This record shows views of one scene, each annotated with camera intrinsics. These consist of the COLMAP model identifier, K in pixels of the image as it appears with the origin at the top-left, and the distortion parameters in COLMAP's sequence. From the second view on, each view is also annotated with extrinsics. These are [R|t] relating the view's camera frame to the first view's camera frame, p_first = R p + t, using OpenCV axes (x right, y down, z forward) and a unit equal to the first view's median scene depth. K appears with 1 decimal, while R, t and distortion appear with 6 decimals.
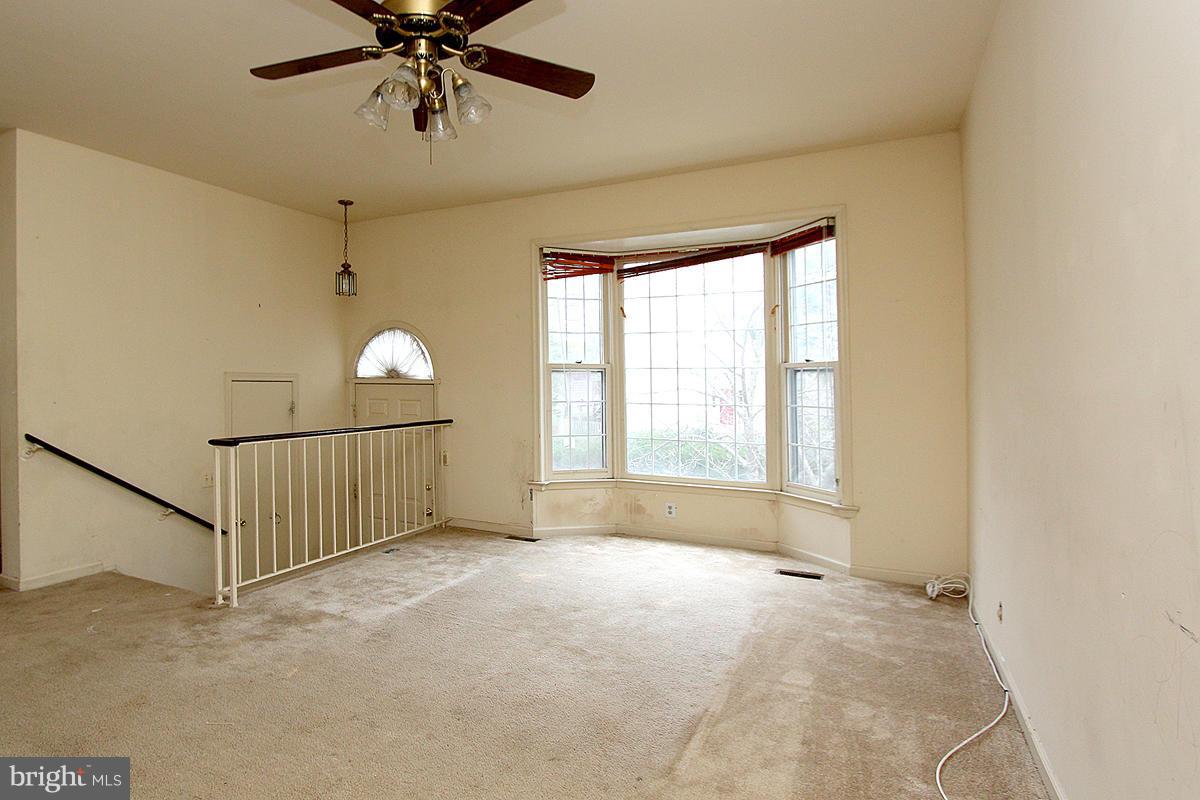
lens RADIAL K [[672.7, 0, 511.6], [0, 672.7, 368.9], [0, 0, 1]] dist [-0.003548, -0.000096]
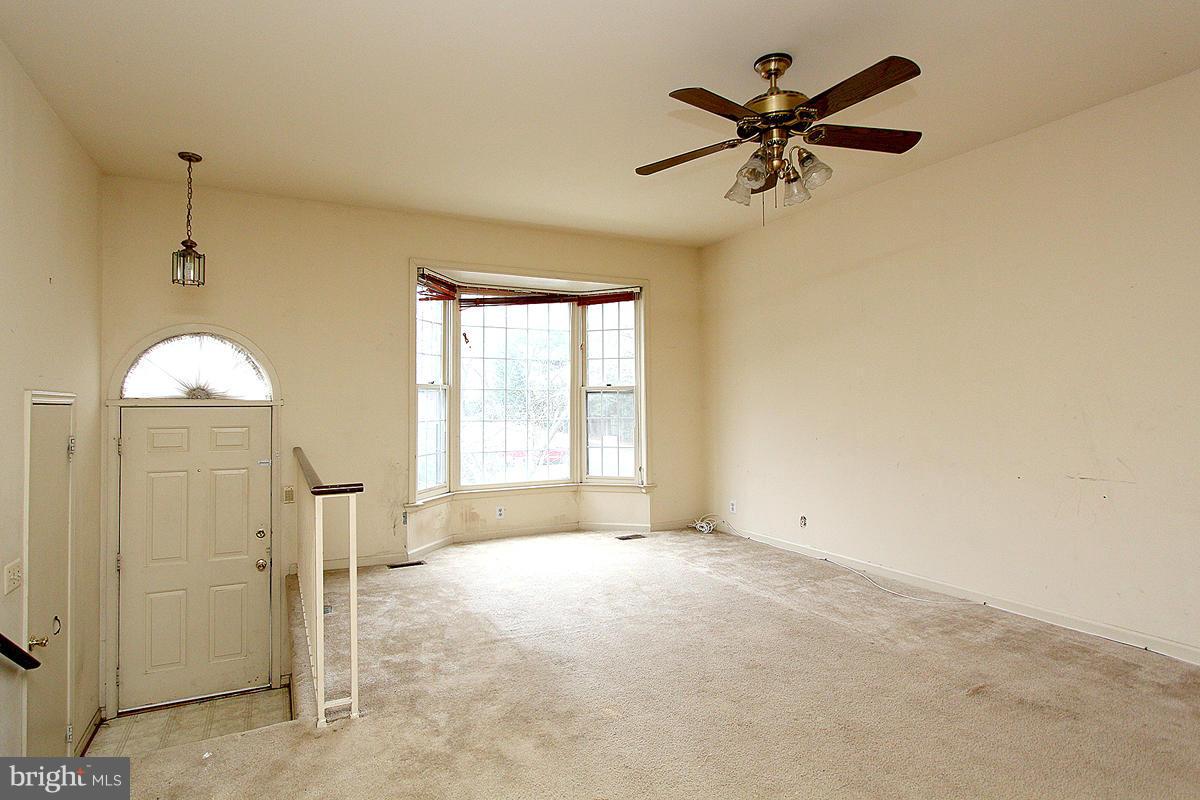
lens RADIAL K [[608.1, 0, 568.9], [0, 608.1, 382.1], [0, 0, 1]] dist [-0.016753, 0.000367]
pose [[0.576535, 0.021193, 0.816798, -0.551697], [-0.006399, 0.999750, -0.021423, 0.007550], [-0.817048, 0.007124, 0.576526, 0.297351]]
